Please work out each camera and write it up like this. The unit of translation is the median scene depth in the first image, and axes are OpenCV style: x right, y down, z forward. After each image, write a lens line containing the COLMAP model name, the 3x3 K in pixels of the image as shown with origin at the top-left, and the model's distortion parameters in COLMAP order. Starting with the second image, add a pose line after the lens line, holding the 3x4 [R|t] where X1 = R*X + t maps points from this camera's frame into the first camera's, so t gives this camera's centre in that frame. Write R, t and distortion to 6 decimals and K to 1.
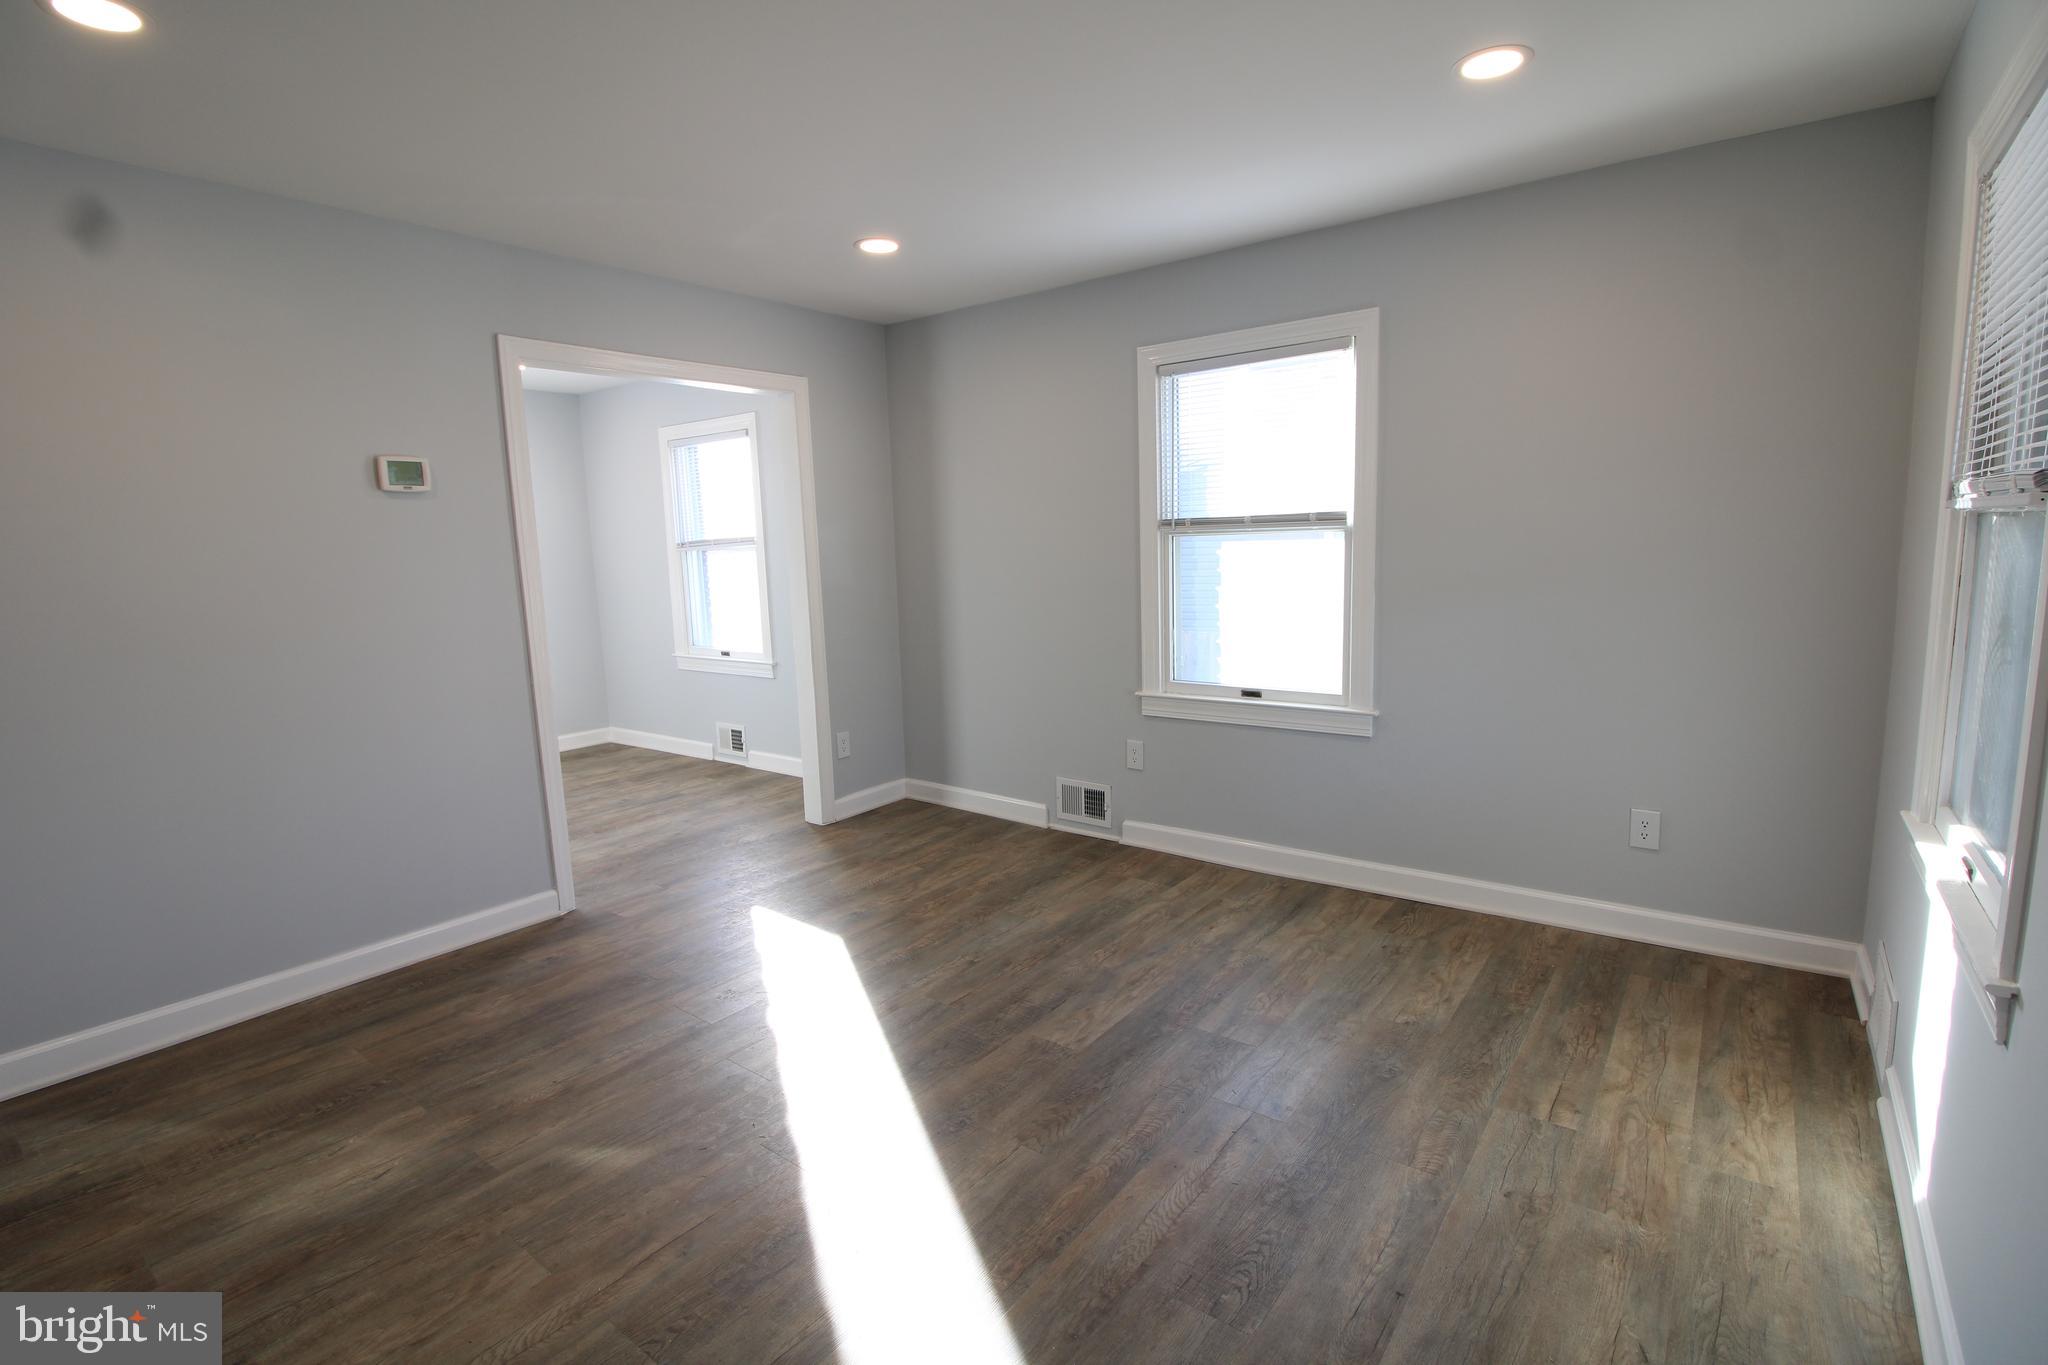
lens RADIAL K [[952.4, 0, 1033.1], [0, 952.4, 687.2], [0, 0, 1]] dist [-0.006053, -0.001566]
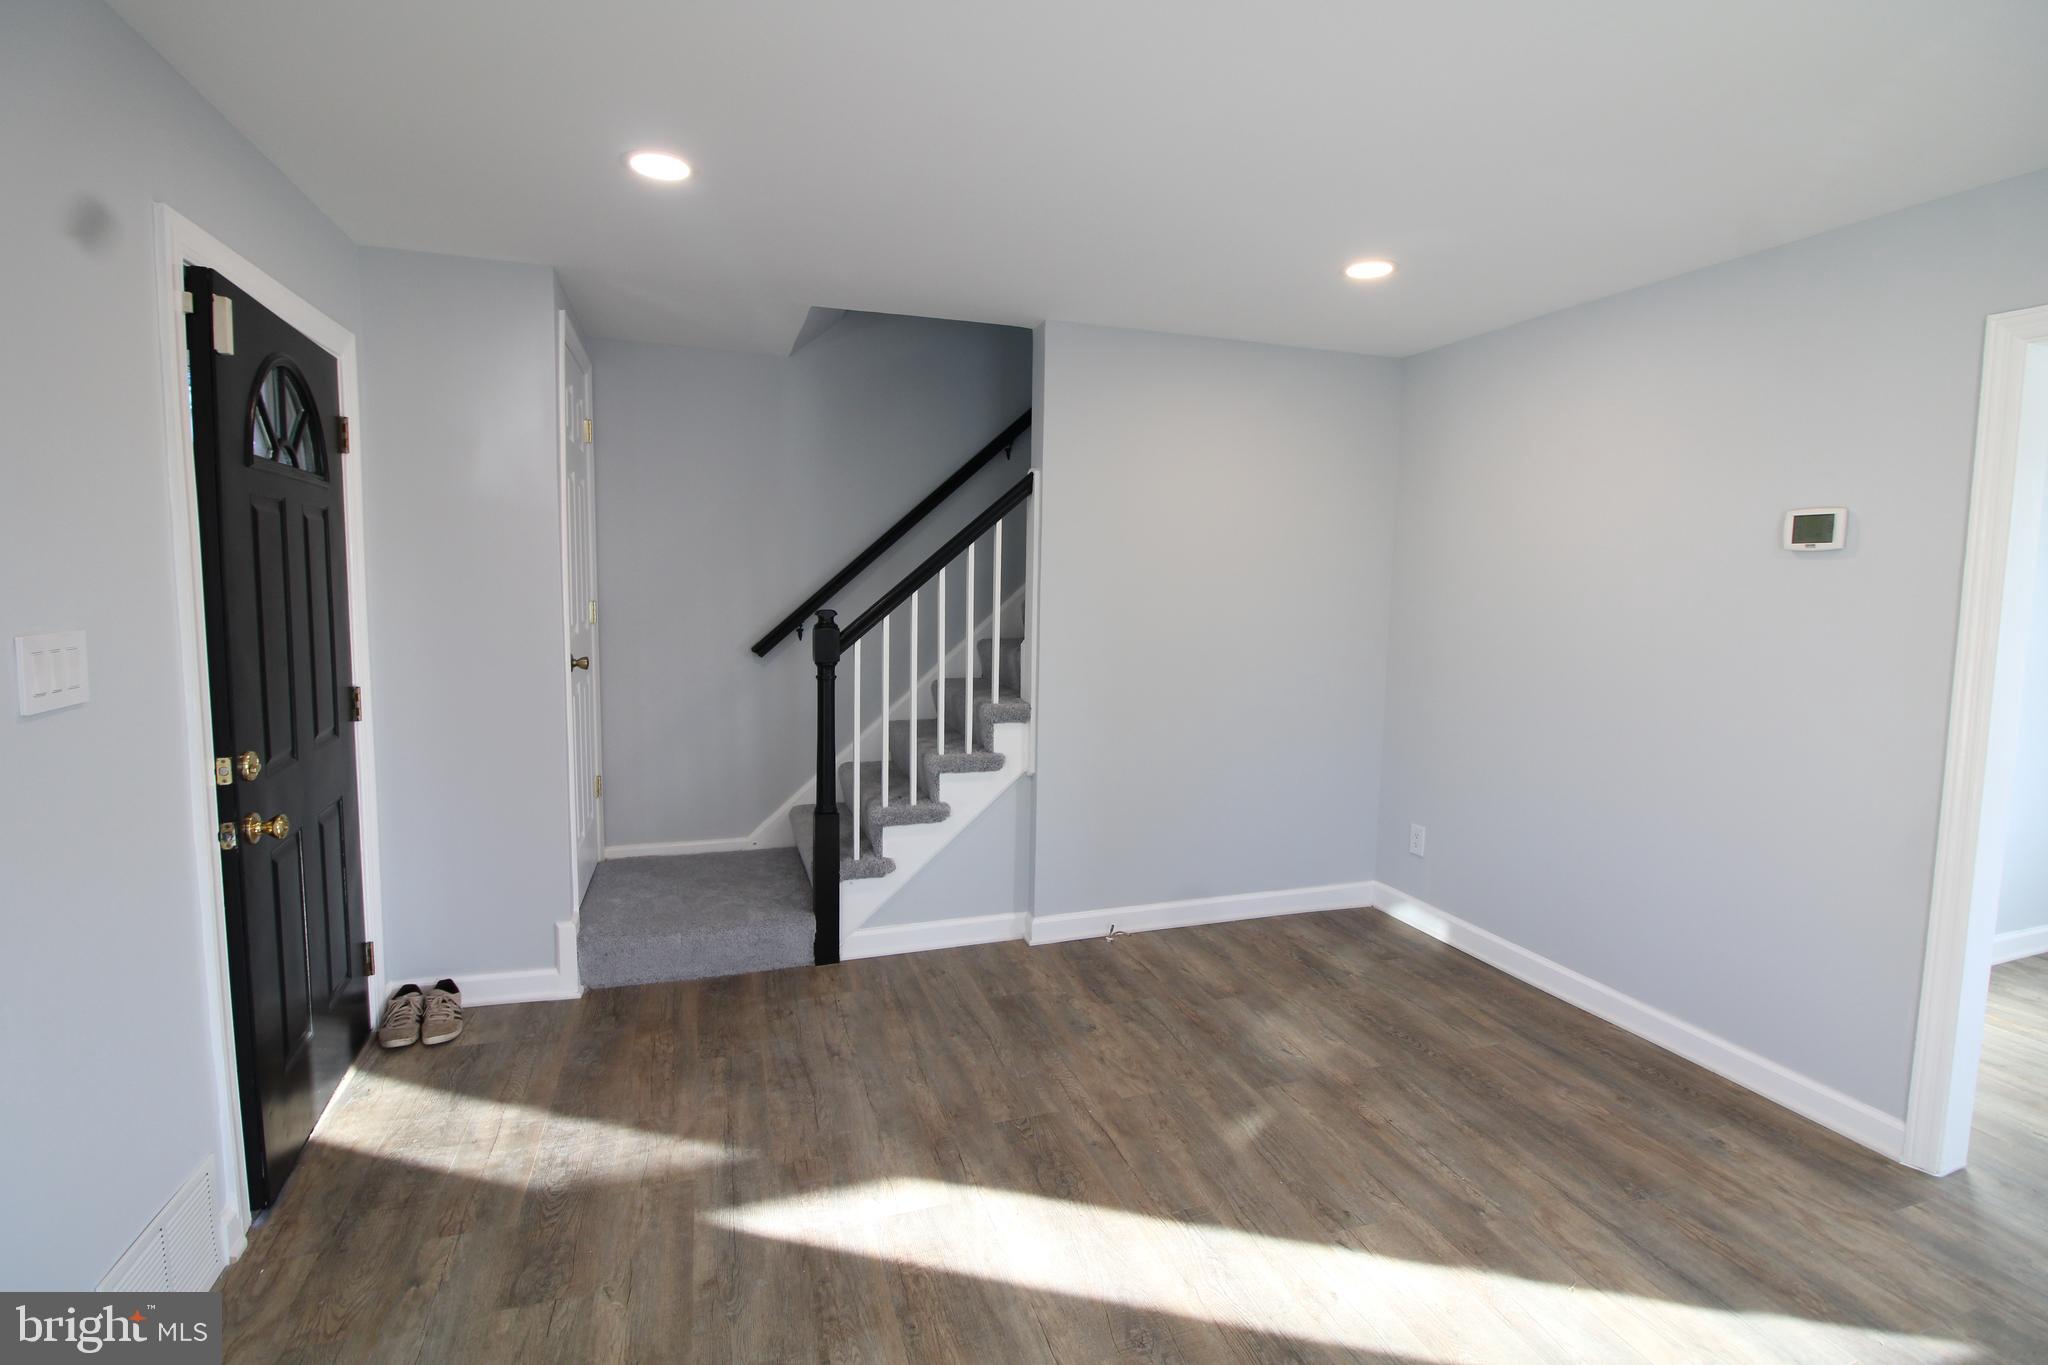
lens RADIAL K [[952.4, 0, 1024.9], [0, 952.4, 675.6], [0, 0, 1]] dist [-0.006053, -0.001566]
pose [[-0.567754, 0.099267, -0.817191, 0.561131], [-0.124327, 0.970976, 0.204325, -0.237390], [0.813756, 0.217605, -0.538934, 1.180351]]
